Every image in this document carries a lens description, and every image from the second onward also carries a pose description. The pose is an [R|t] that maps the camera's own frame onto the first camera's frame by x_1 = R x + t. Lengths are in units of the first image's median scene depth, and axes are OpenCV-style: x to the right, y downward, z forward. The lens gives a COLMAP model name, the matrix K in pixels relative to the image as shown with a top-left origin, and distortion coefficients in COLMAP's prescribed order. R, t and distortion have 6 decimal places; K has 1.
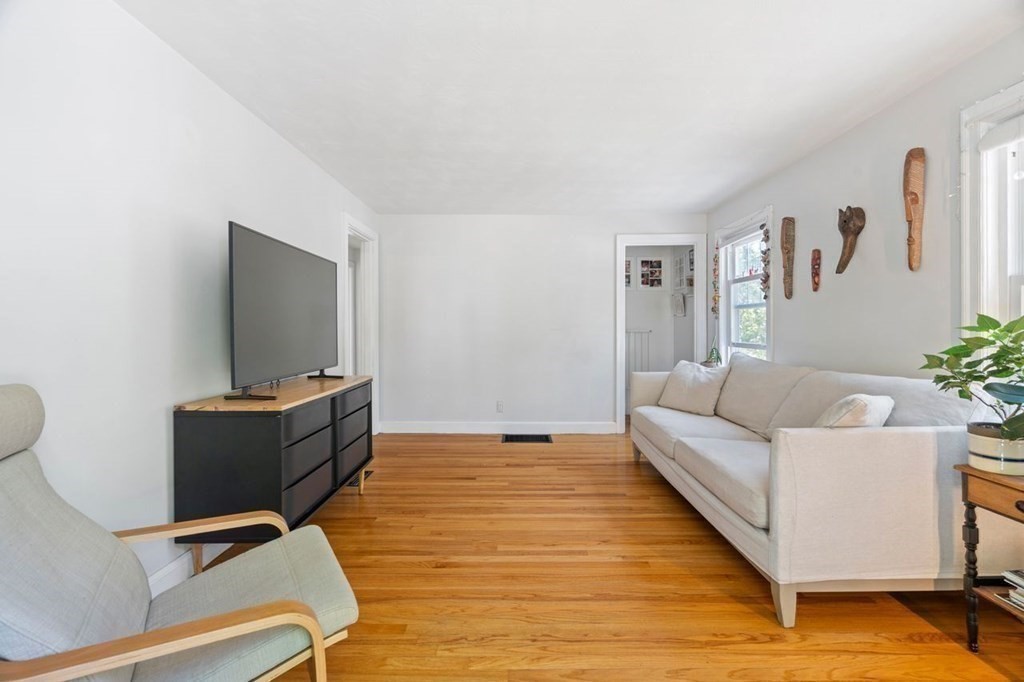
lens RADIAL K [[483.6, 0, 512.6], [0, 483.6, 330.3], [0, 0, 1]] dist [0.001314, 0.000215]
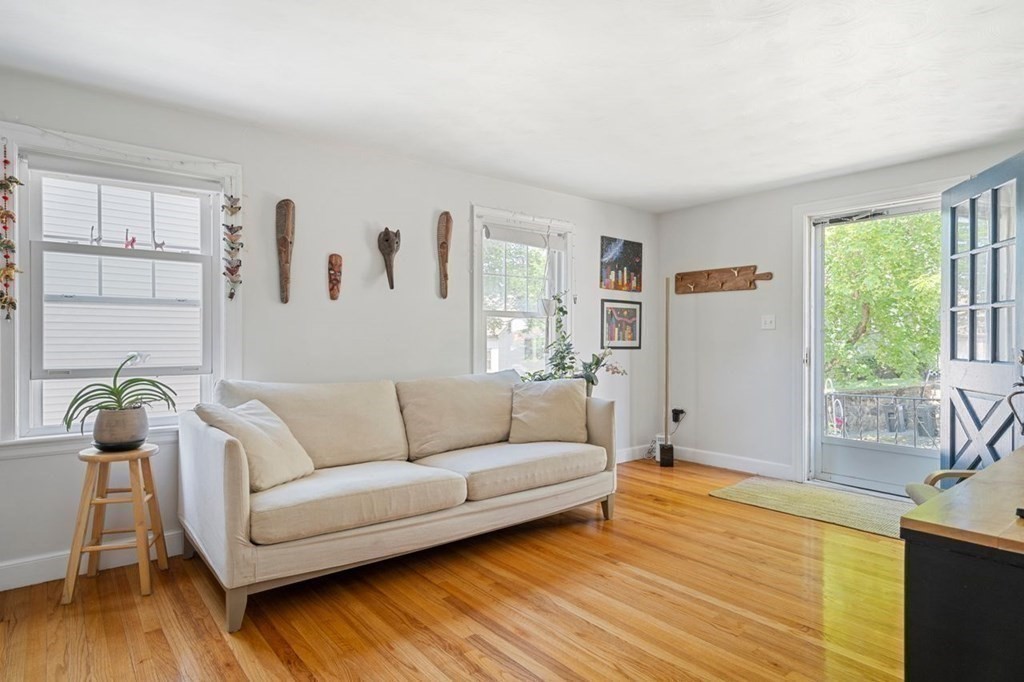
lens RADIAL K [[564.1, 0, 512.0], [0, 564.1, 341.0], [0, 0, 1]] dist [0.000669, -0.000178]
pose [[-0.640208, 0.000226, 0.768202, -0.492688], [0.006549, 0.999965, 0.005164, -0.009649], [-0.768174, 0.008337, -0.640187, 1.719116]]
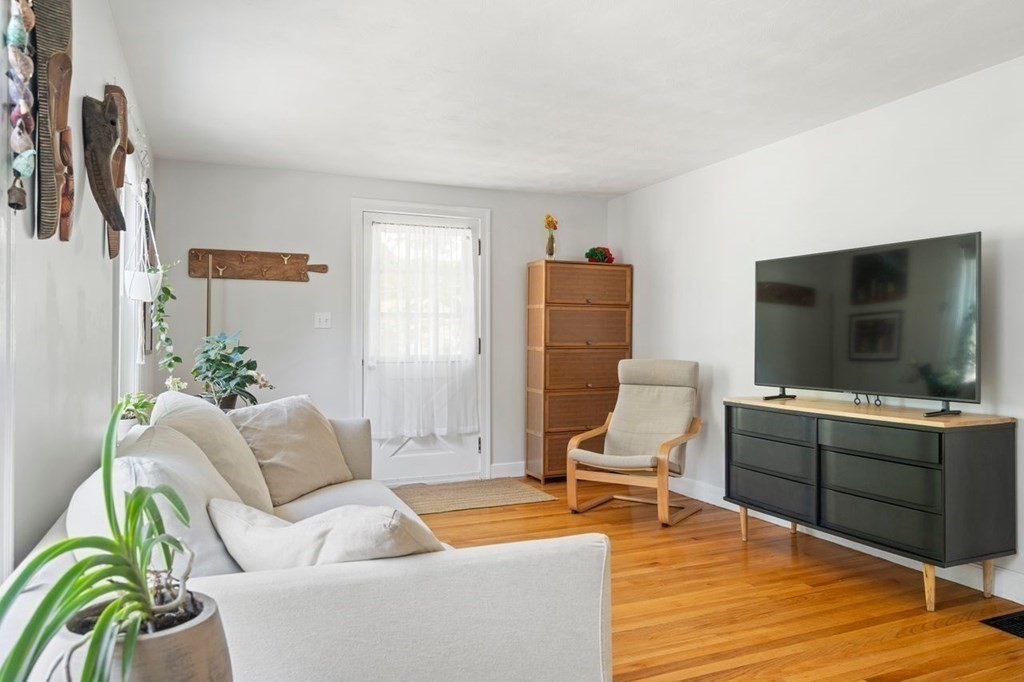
lens RADIAL K [[685.5, 0, 512.0], [0, 685.5, 341.0], [0, 0, 1]] dist [0.003662, 0.001445]
pose [[-0.914654, -0.000376, -0.404238, 0.641594], [-0.003038, 0.999978, 0.005943, -0.009645], [0.404227, 0.006664, -0.914634, 1.934613]]
